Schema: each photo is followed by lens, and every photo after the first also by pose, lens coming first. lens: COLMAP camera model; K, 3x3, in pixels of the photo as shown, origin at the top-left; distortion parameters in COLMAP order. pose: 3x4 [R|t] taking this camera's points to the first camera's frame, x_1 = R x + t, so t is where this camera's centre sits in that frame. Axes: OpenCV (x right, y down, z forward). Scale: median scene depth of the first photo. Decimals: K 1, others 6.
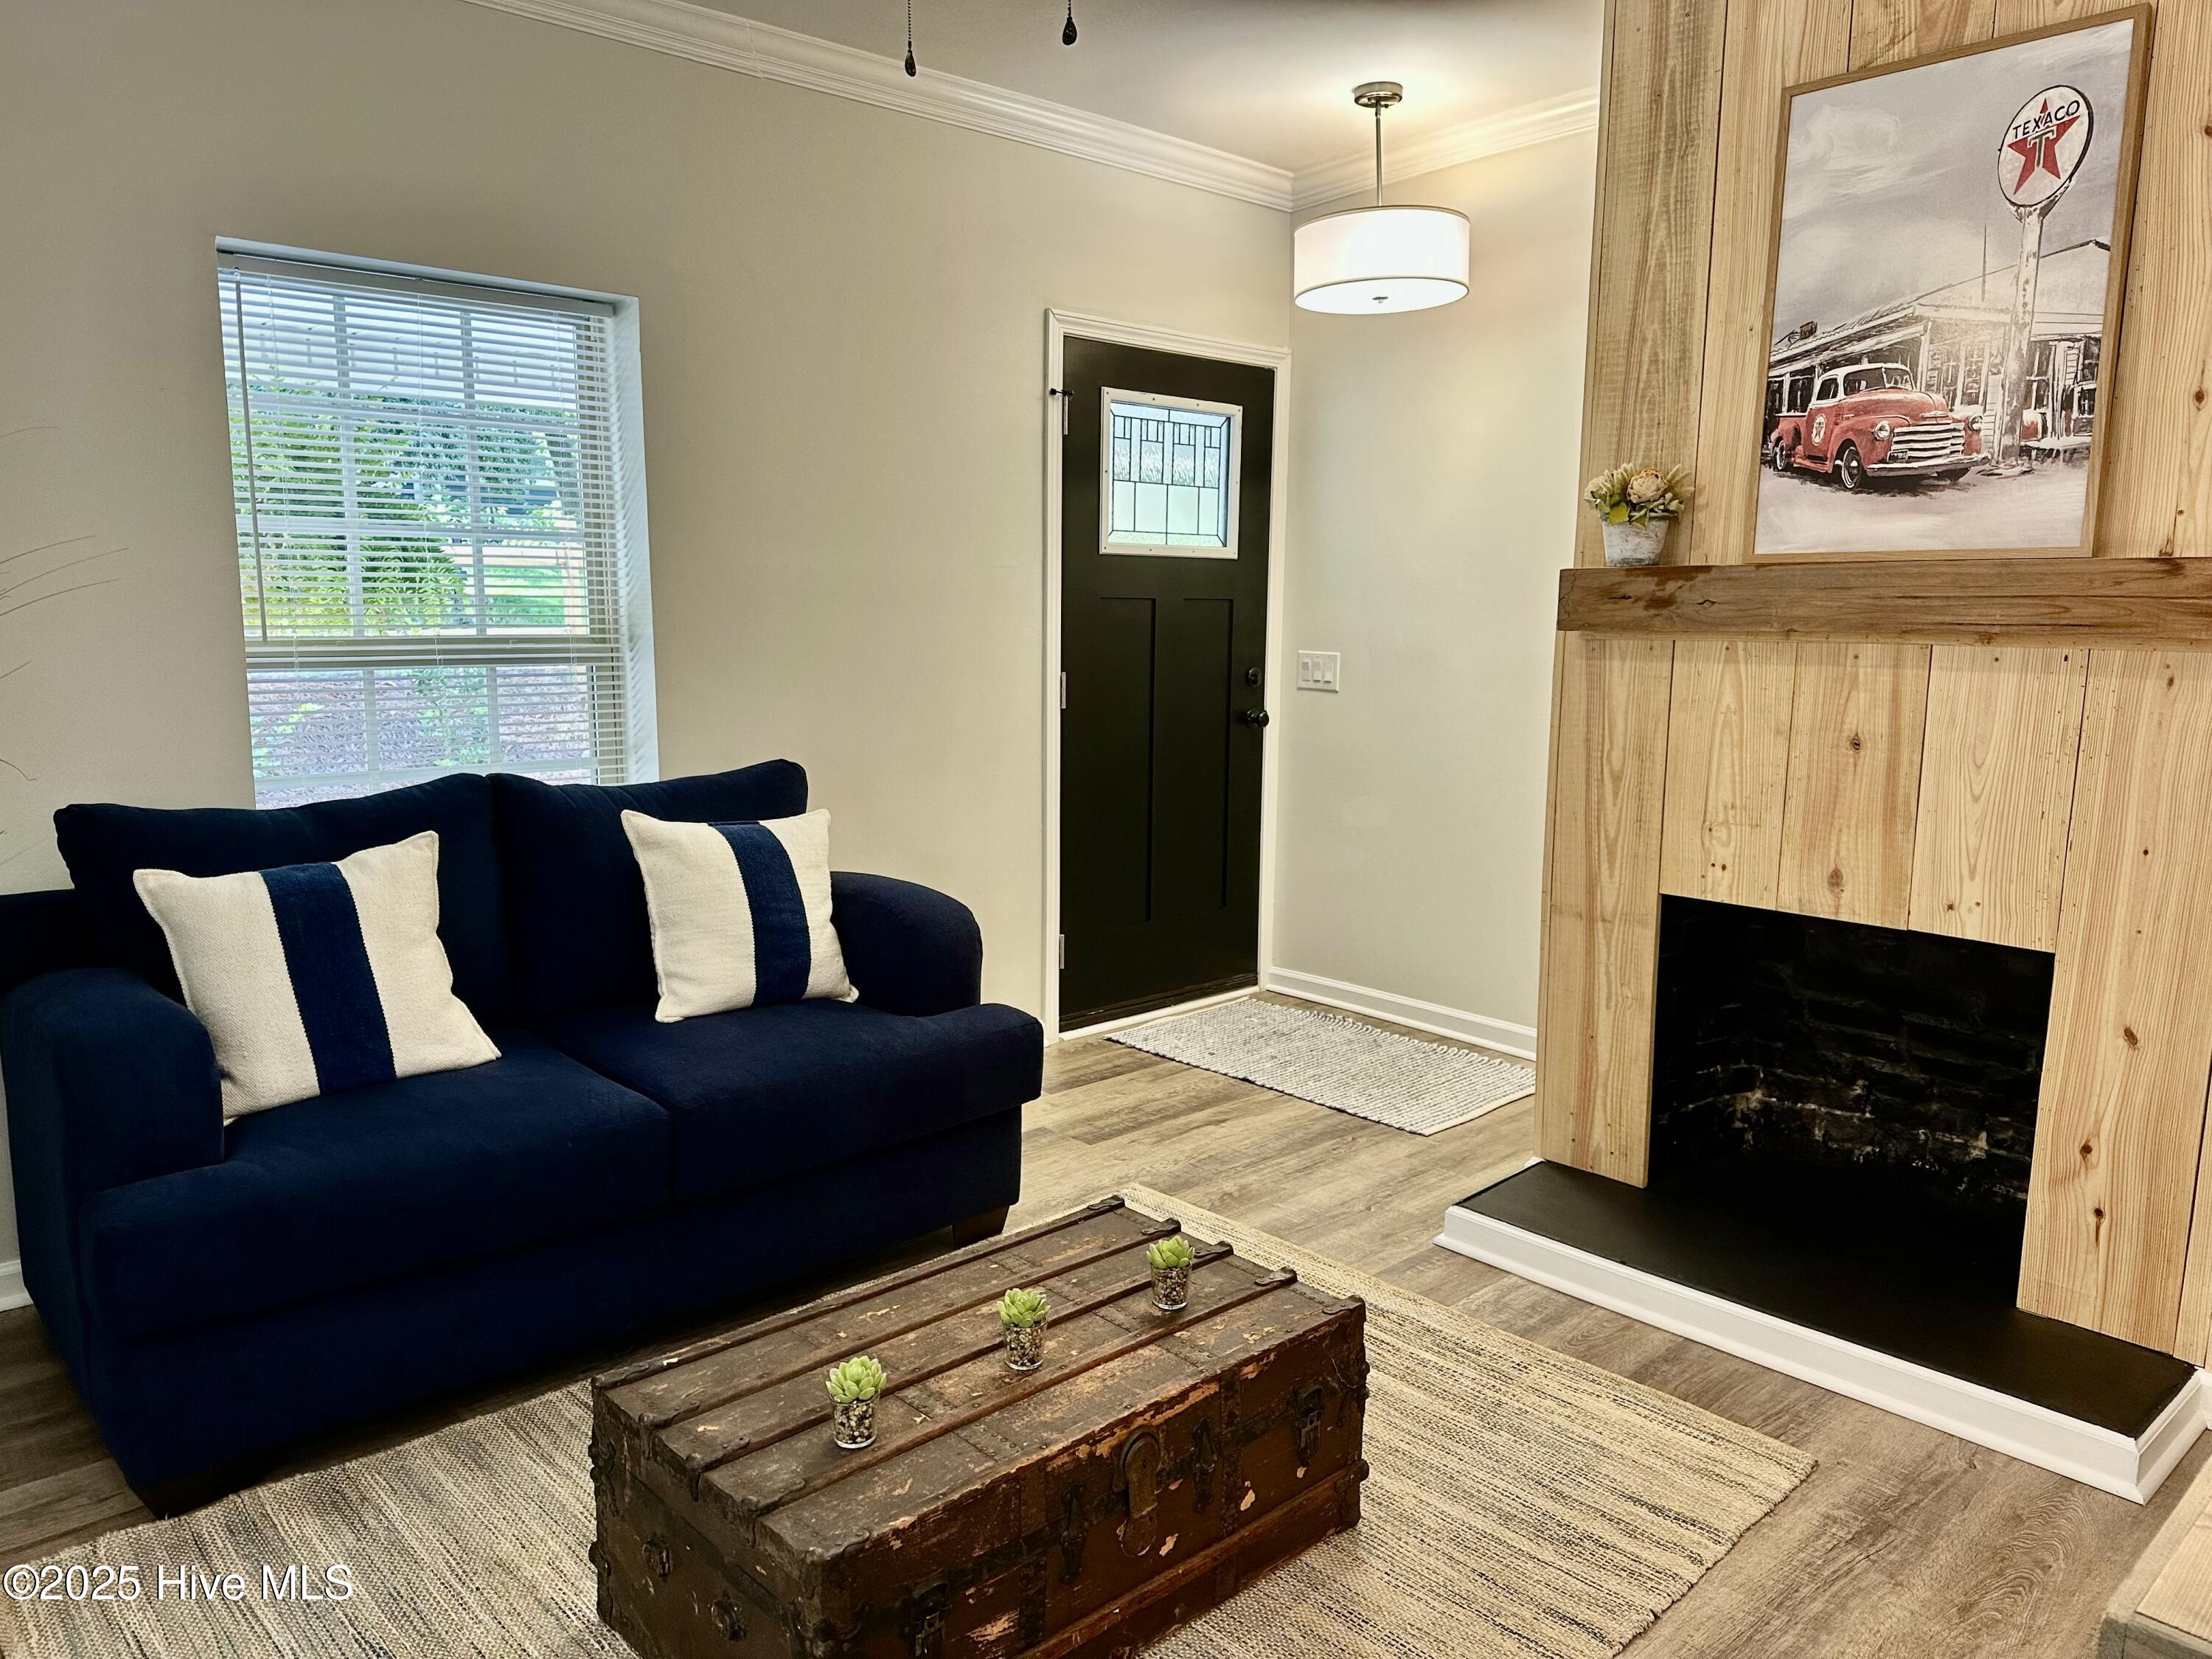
lens RADIAL K [[1557.7, 0, 1106.0], [0, 1557.7, 829.5], [0, 0, 1]] dist [0.068690, -0.079305]
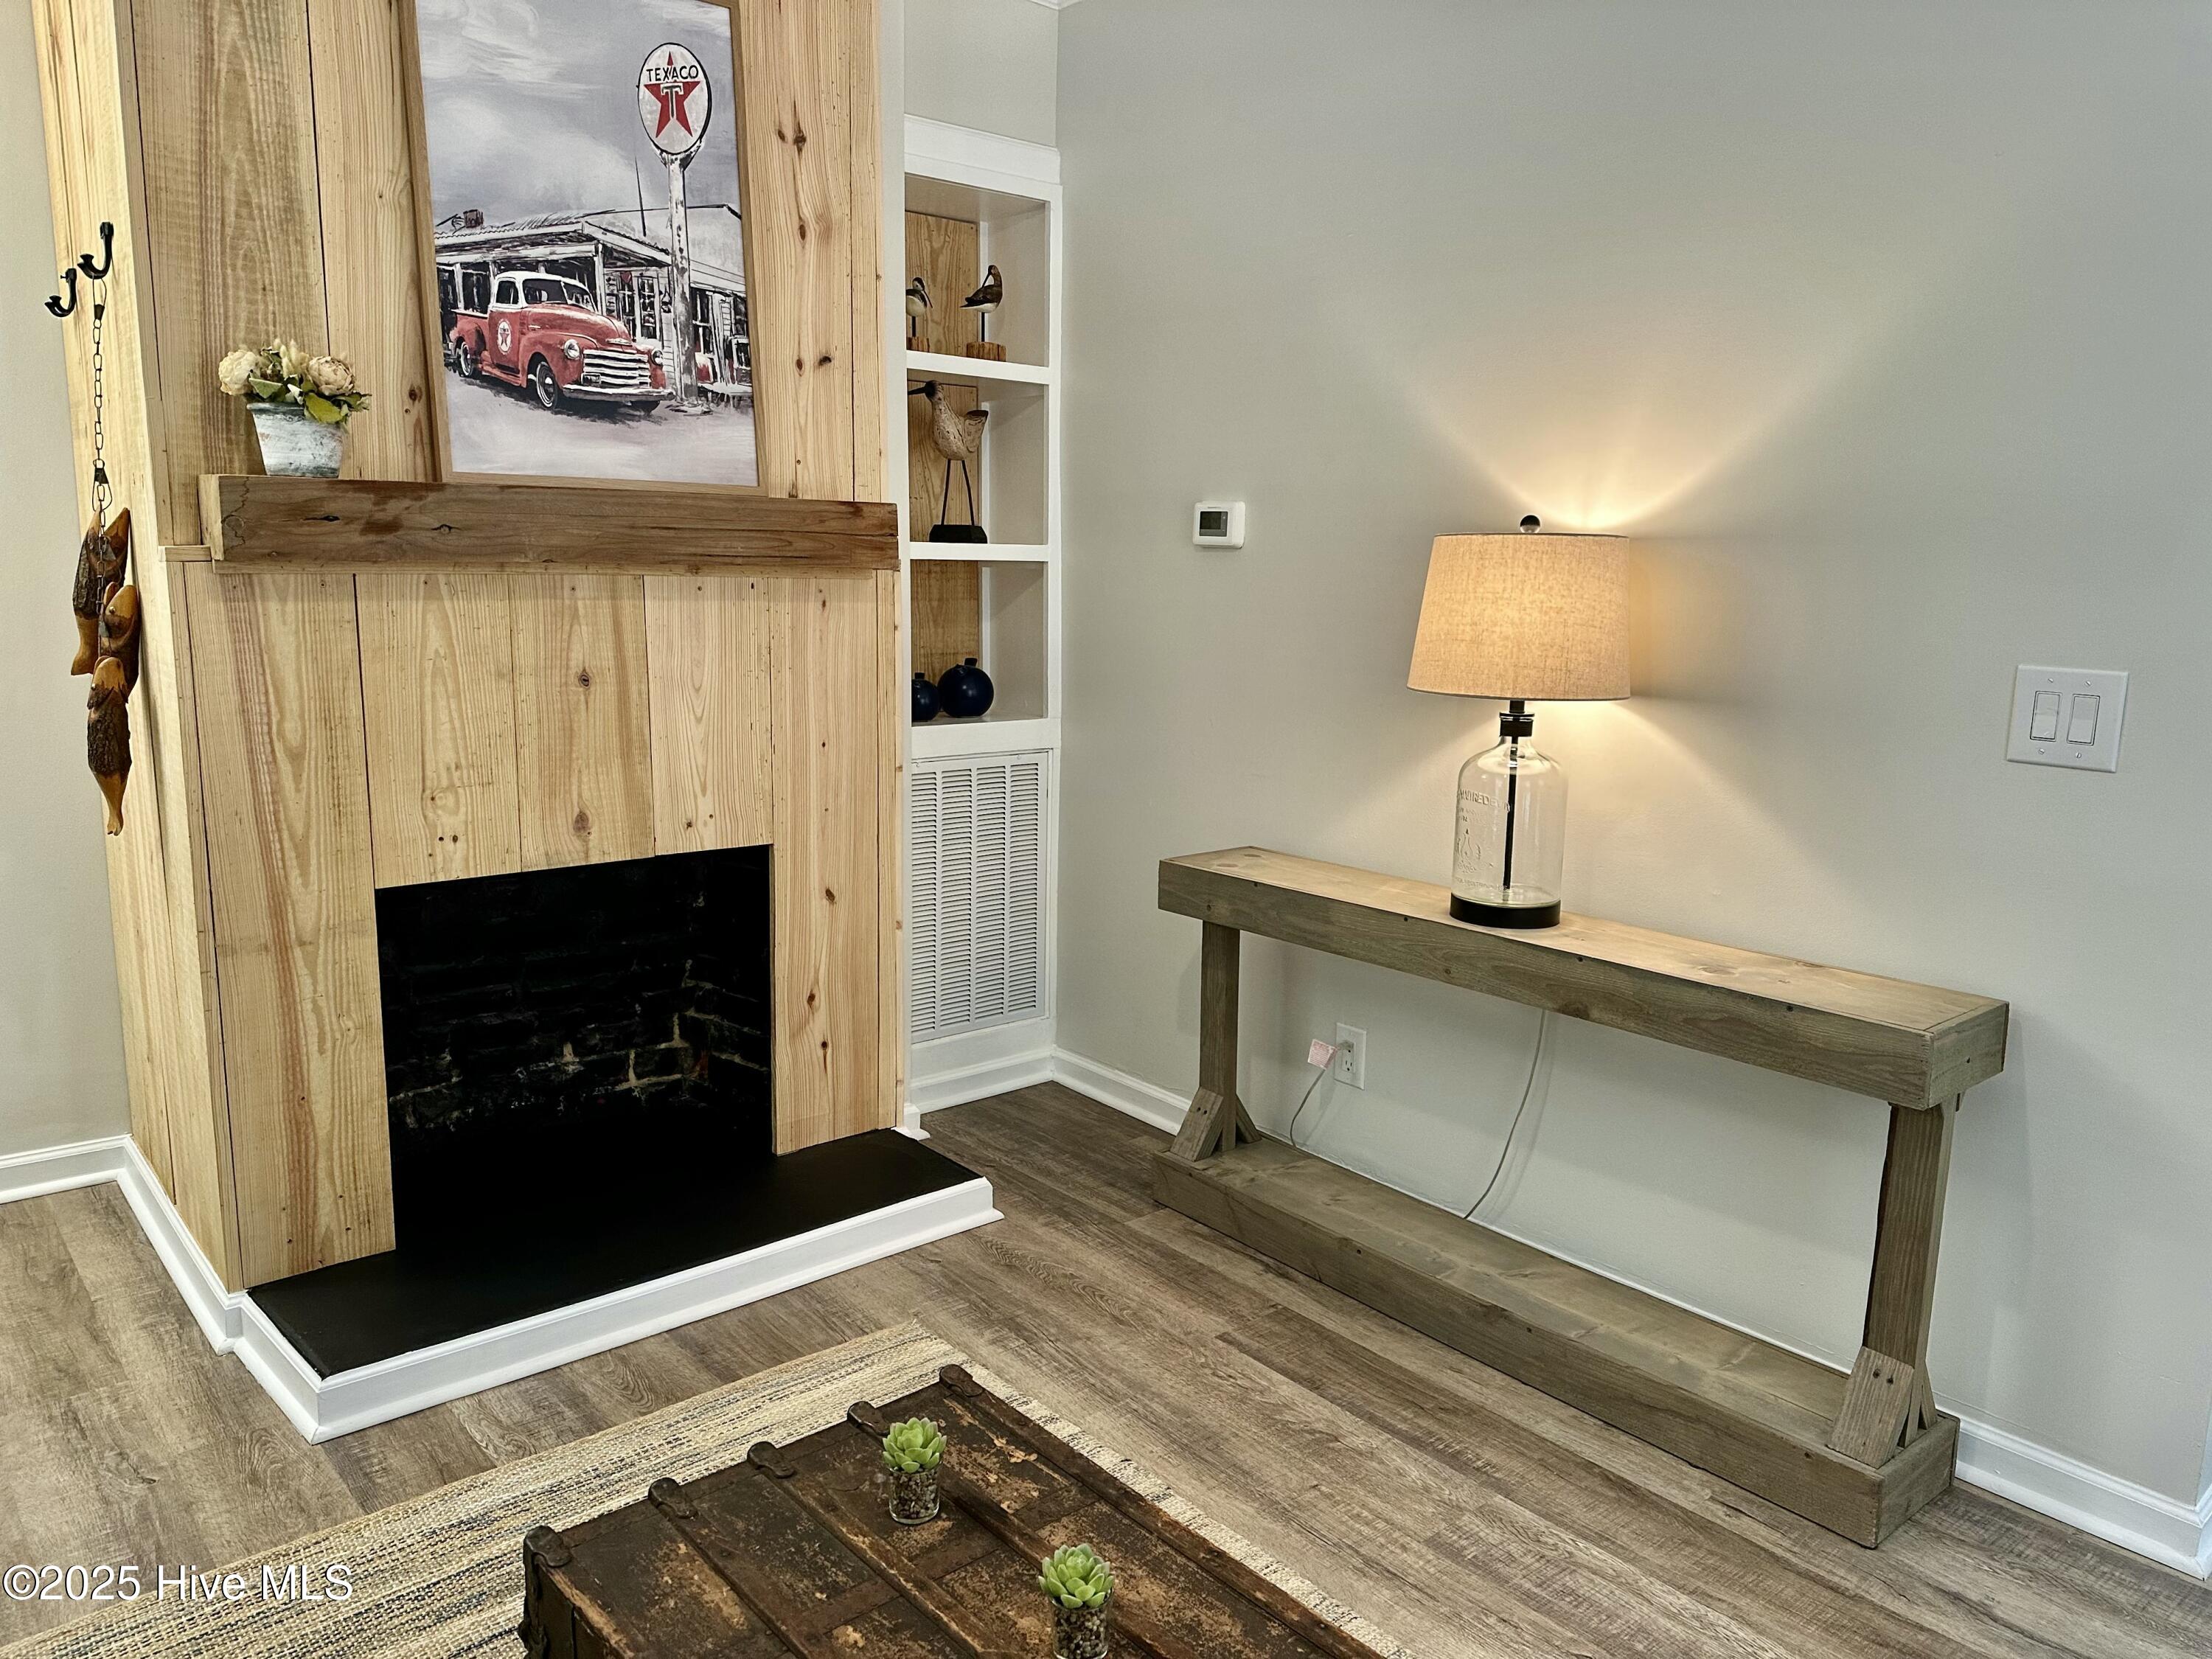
lens RADIAL K [[1540.5, 0, 1102.4], [0, 1540.5, 822.7], [0, 0, 1]] dist [0.110371, -0.166287]
pose [[0.043516, -0.172165, 0.984106, -0.458725], [0.131293, 0.977482, 0.165201, -0.084329], [-0.990388, 0.122017, 0.065140, 0.632571]]
